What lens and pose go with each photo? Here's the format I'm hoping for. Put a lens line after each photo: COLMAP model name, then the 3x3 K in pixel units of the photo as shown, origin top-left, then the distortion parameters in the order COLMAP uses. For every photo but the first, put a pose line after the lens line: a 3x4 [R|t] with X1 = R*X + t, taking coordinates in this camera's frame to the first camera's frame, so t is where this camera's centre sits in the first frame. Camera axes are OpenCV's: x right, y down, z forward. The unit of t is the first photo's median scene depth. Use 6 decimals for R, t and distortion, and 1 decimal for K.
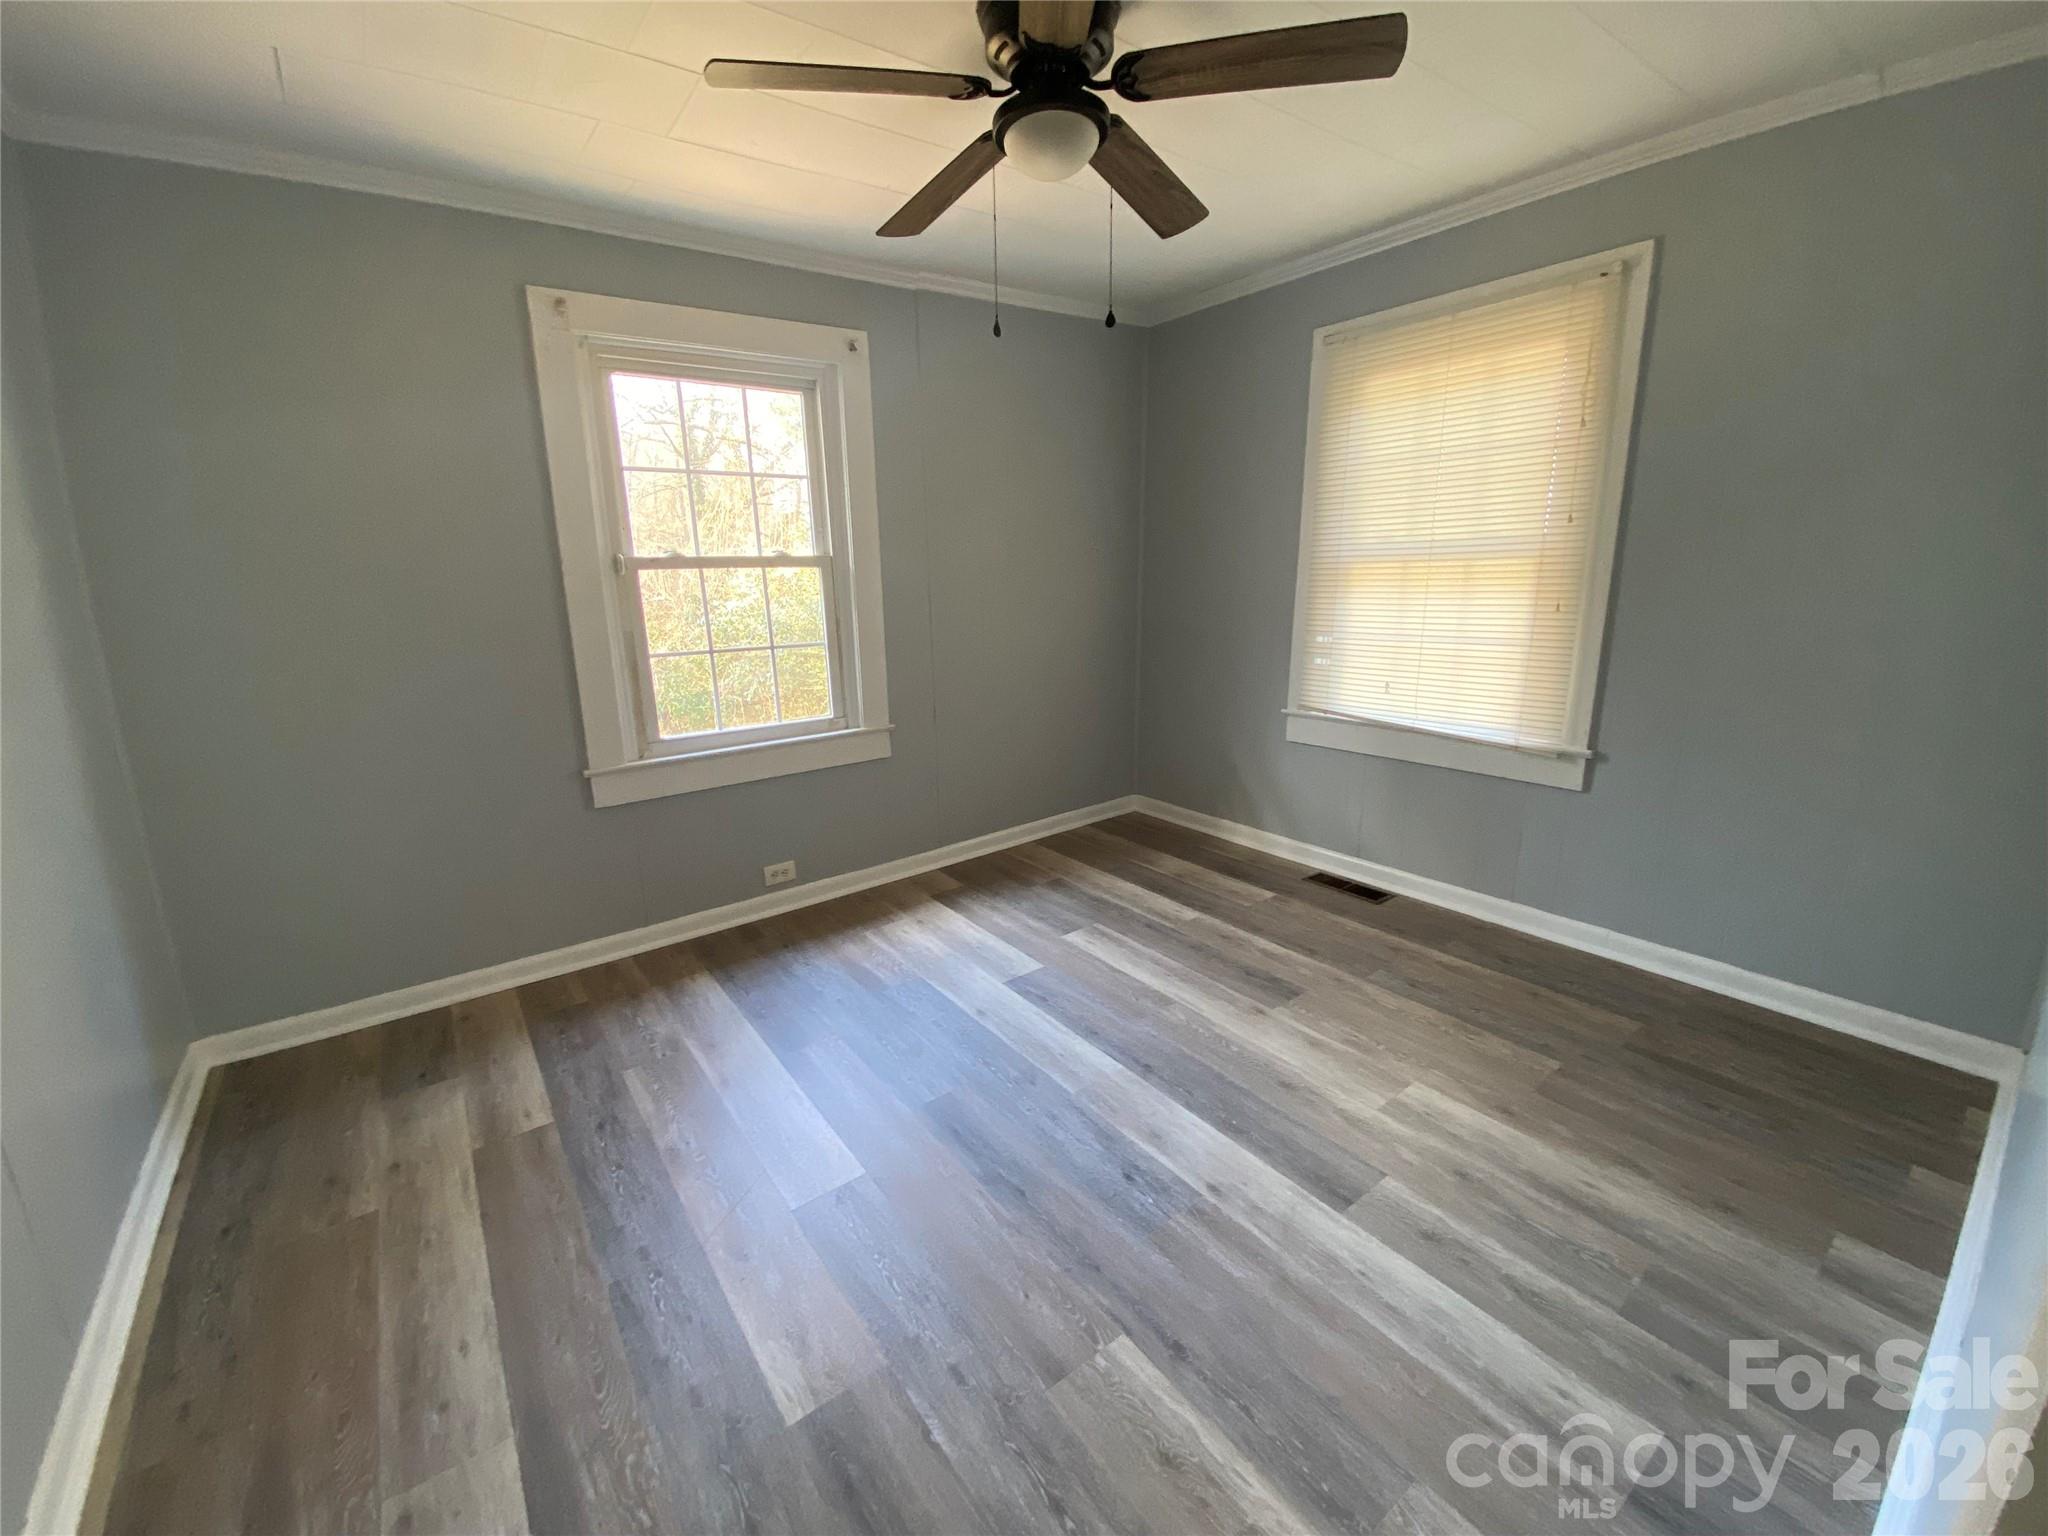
lens RADIAL K [[845.3, 0, 1025.0], [0, 845.3, 757.8], [0, 0, 1]] dist [0.004466, -0.011929]
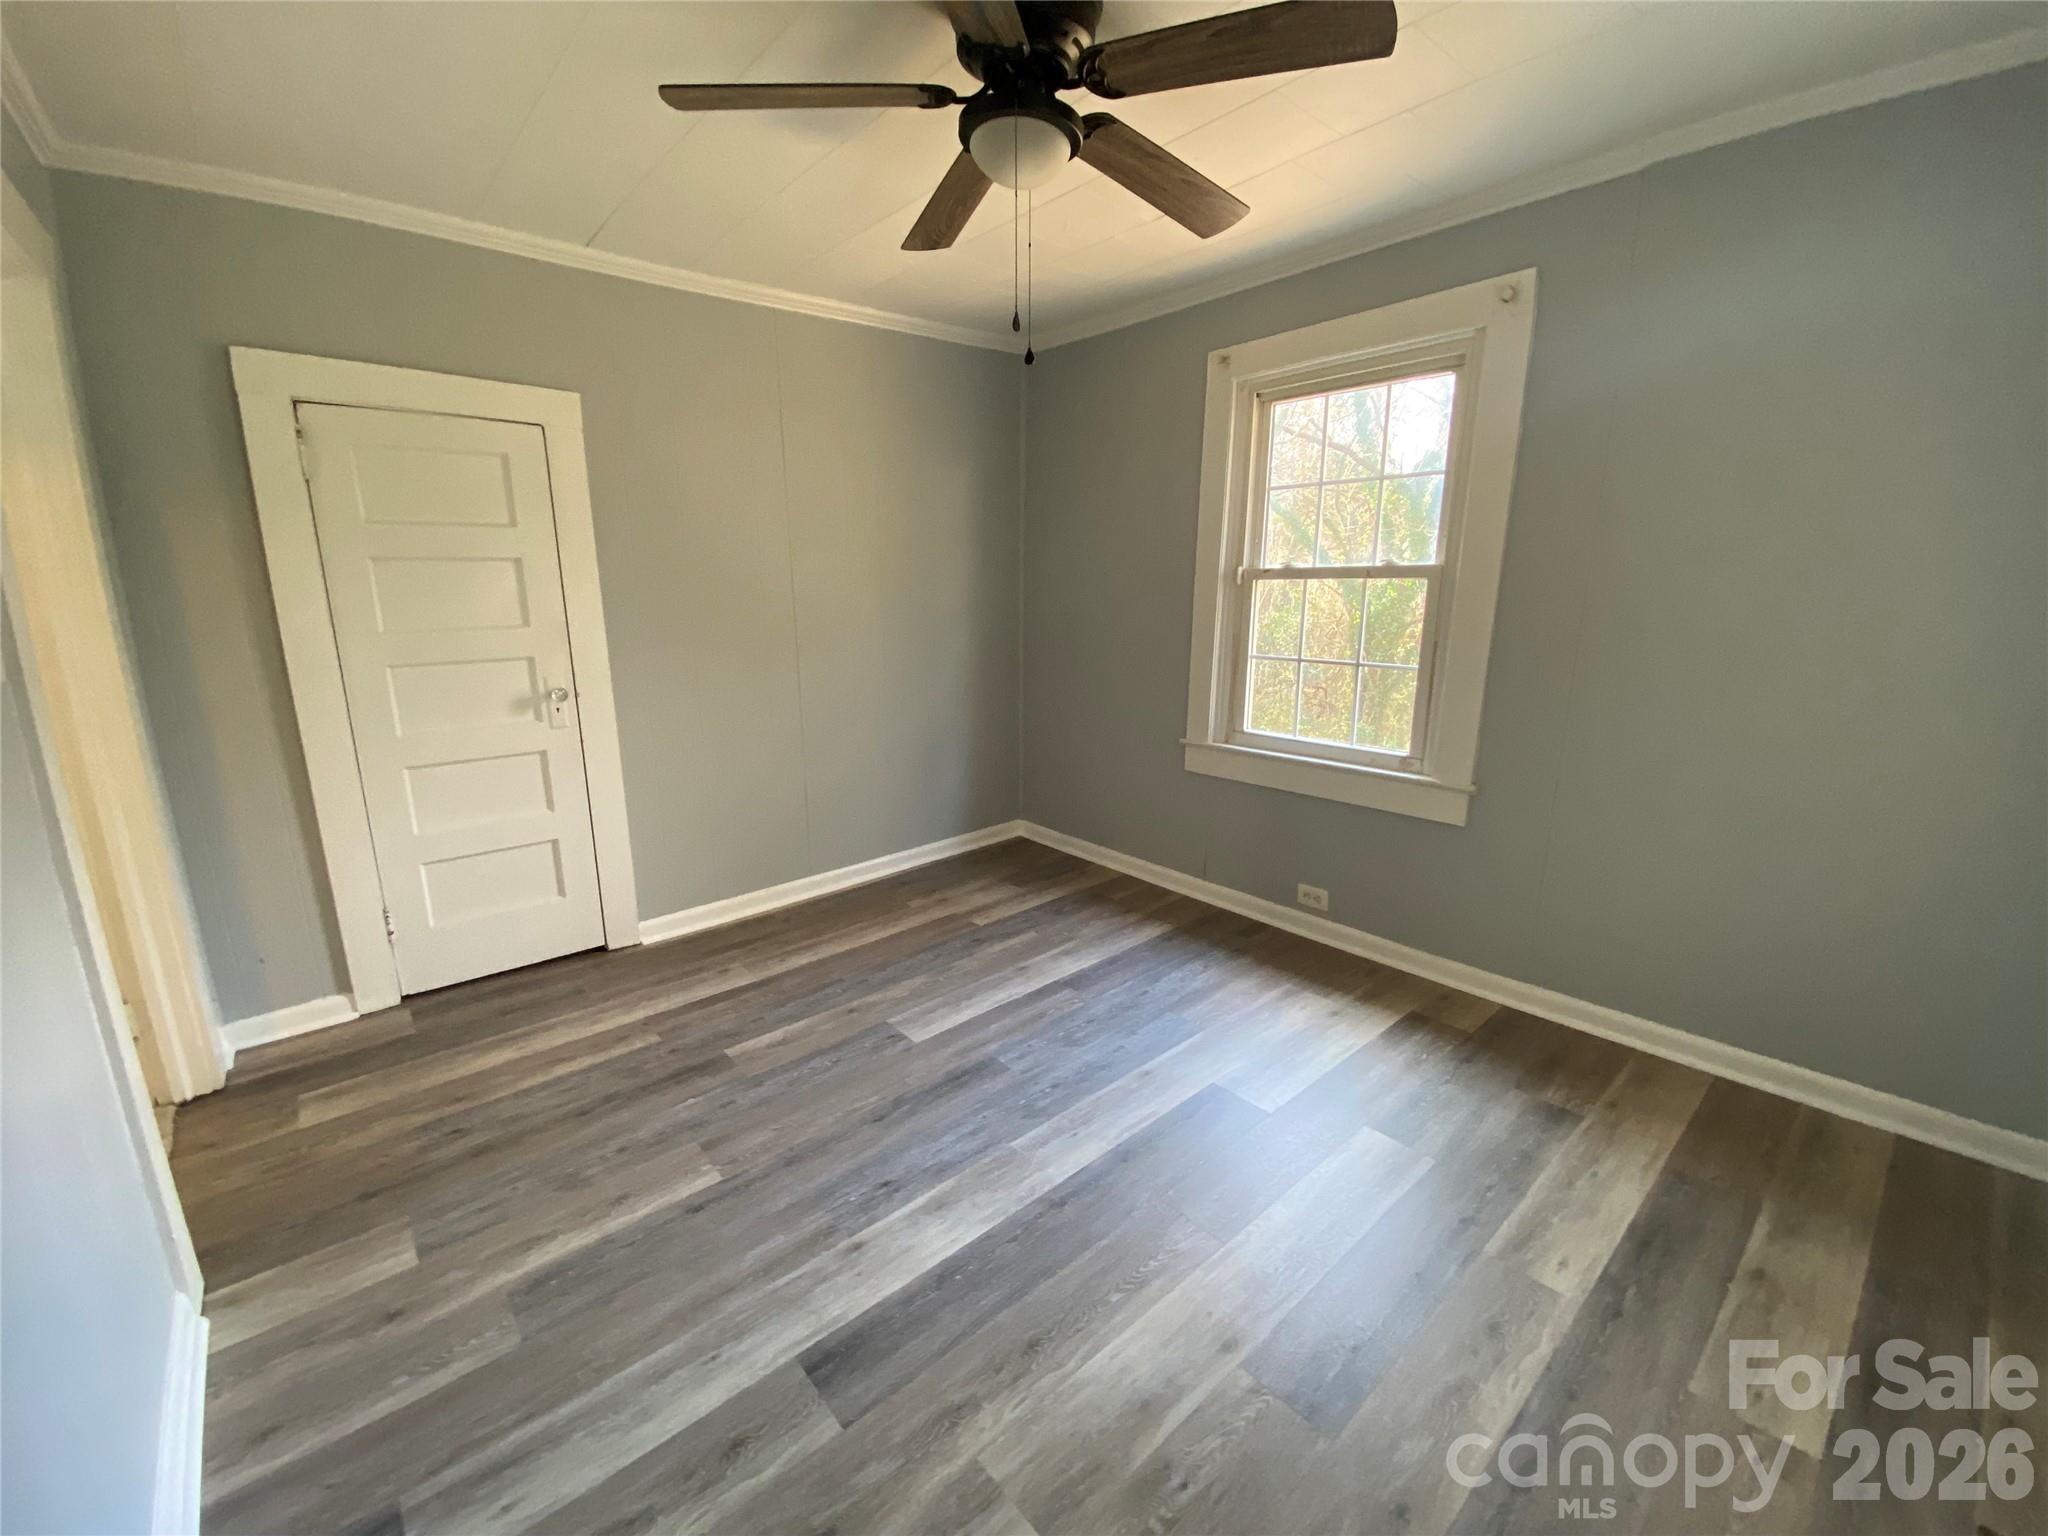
lens RADIAL K [[845.3, 0, 1035.1], [0, 845.3, 760.5], [0, 0, 1]] dist [0.004466, -0.011929]
pose [[0.062060, 0.245286, -0.967462, 0.862989], [-0.219937, 0.948864, 0.226463, -0.235681], [0.973538, 0.198726, 0.112834, 0.816564]]
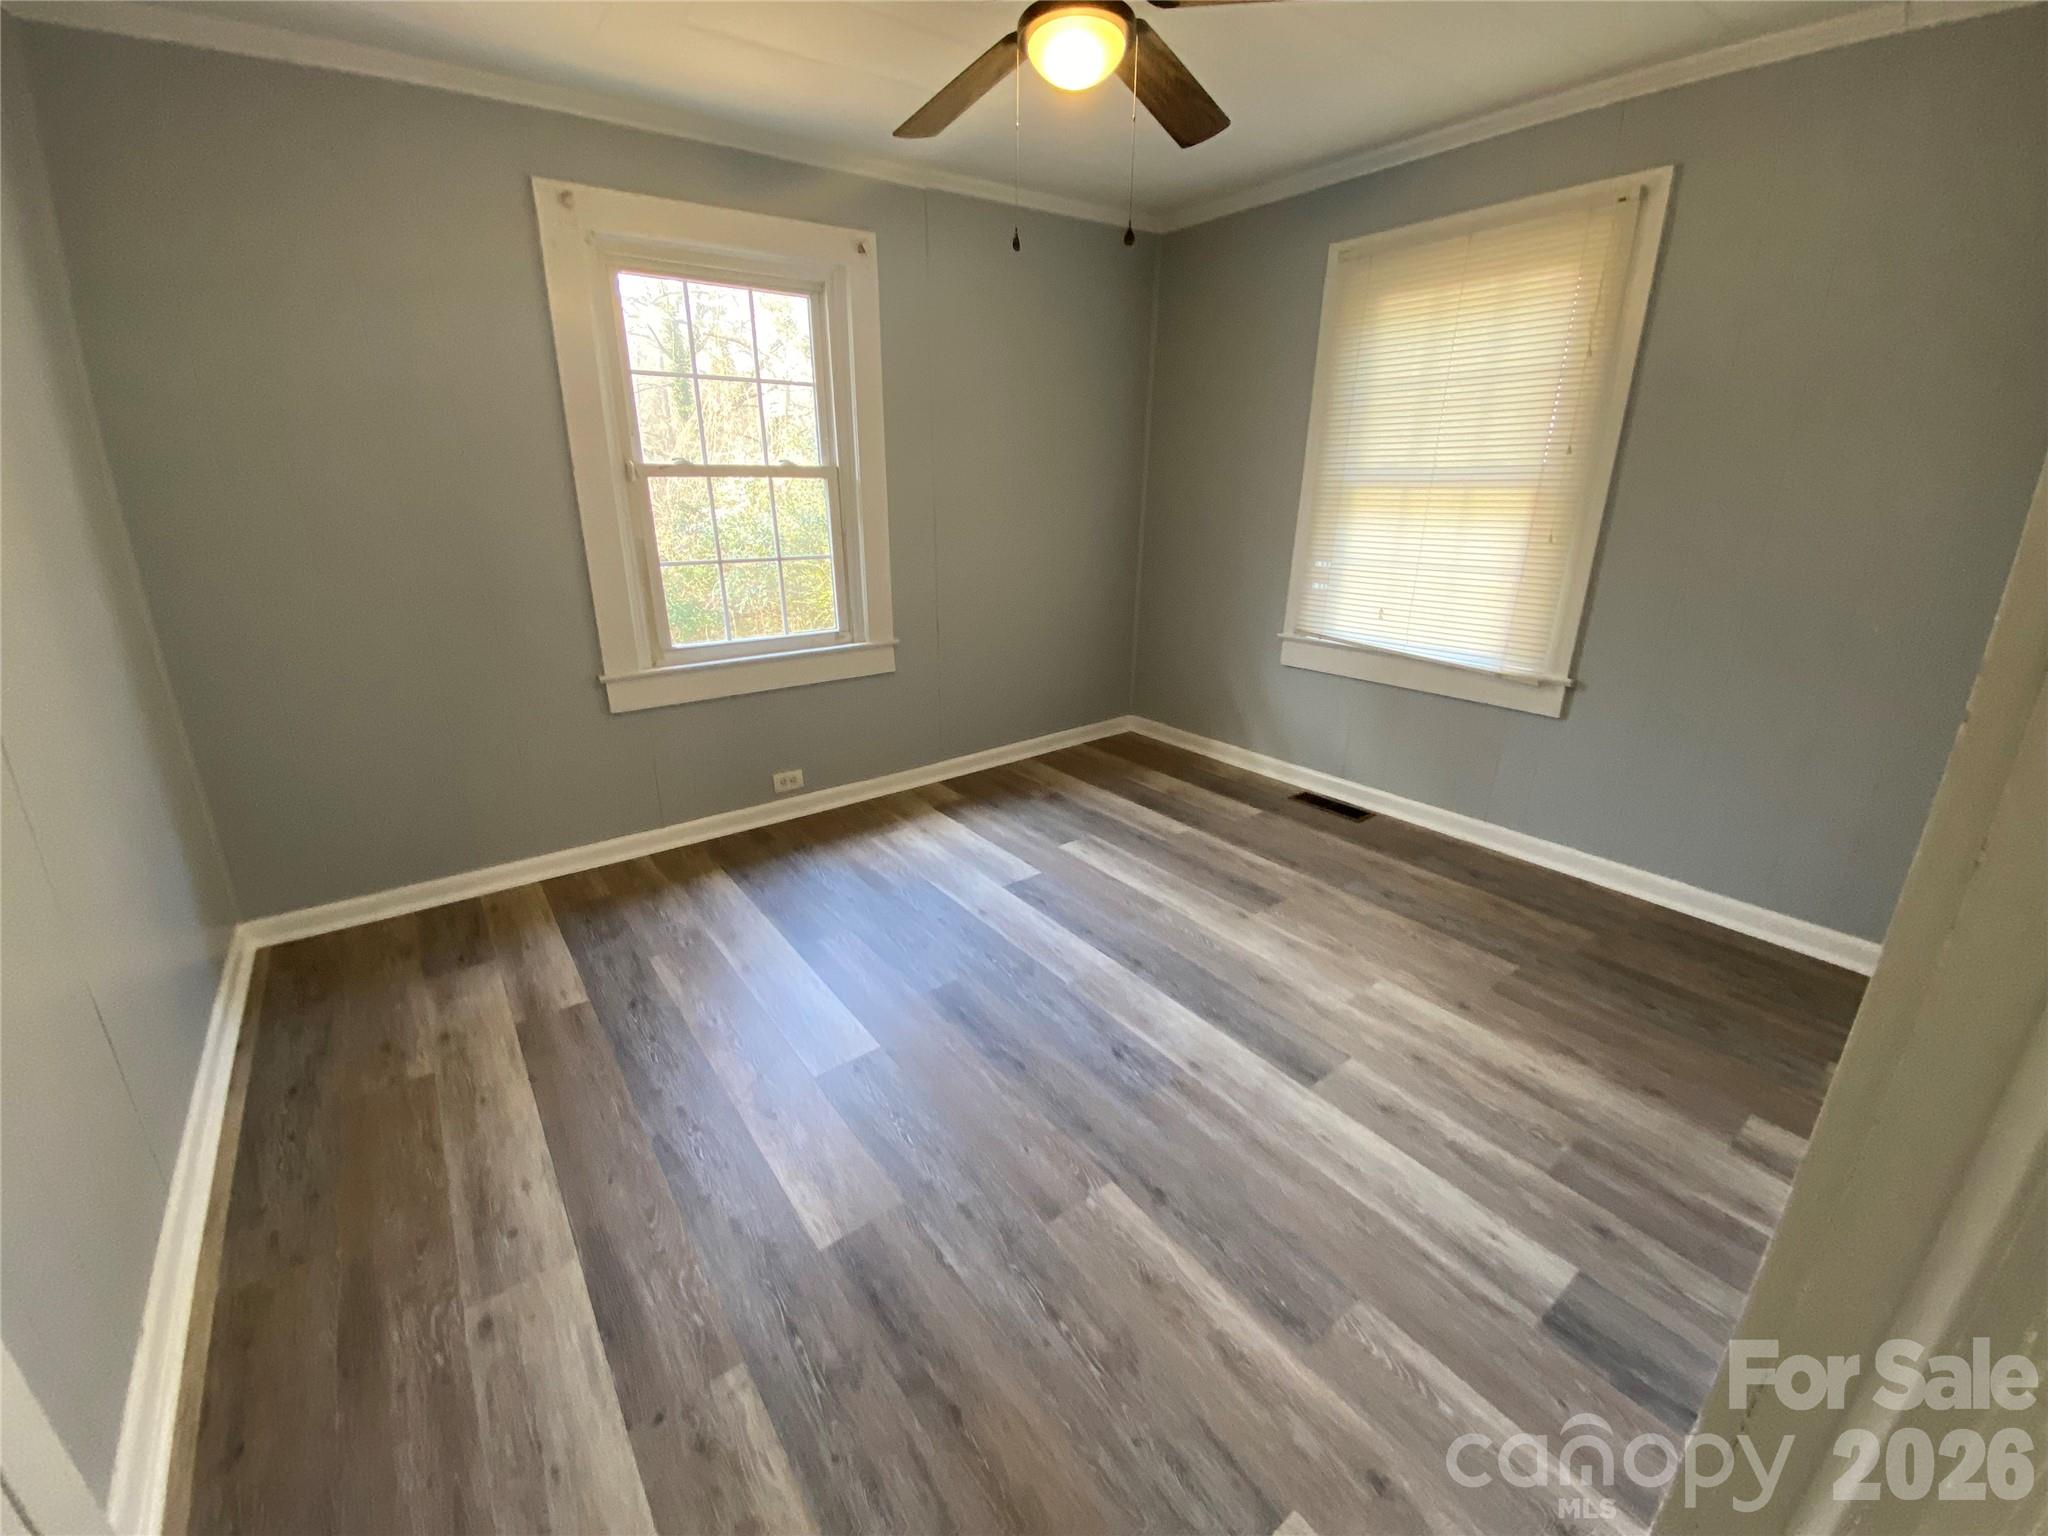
lens RADIAL K [[845.3, 0, 1026.4], [0, 845.3, 763.0], [0, 0, 1]] dist [0.004466, -0.011929]
pose [[0.999686, 0.021372, 0.013115, -0.017127], [-0.022568, 0.994825, 0.099061, 0.008058], [-0.010930, -0.099326, 0.994995, -0.050845]]
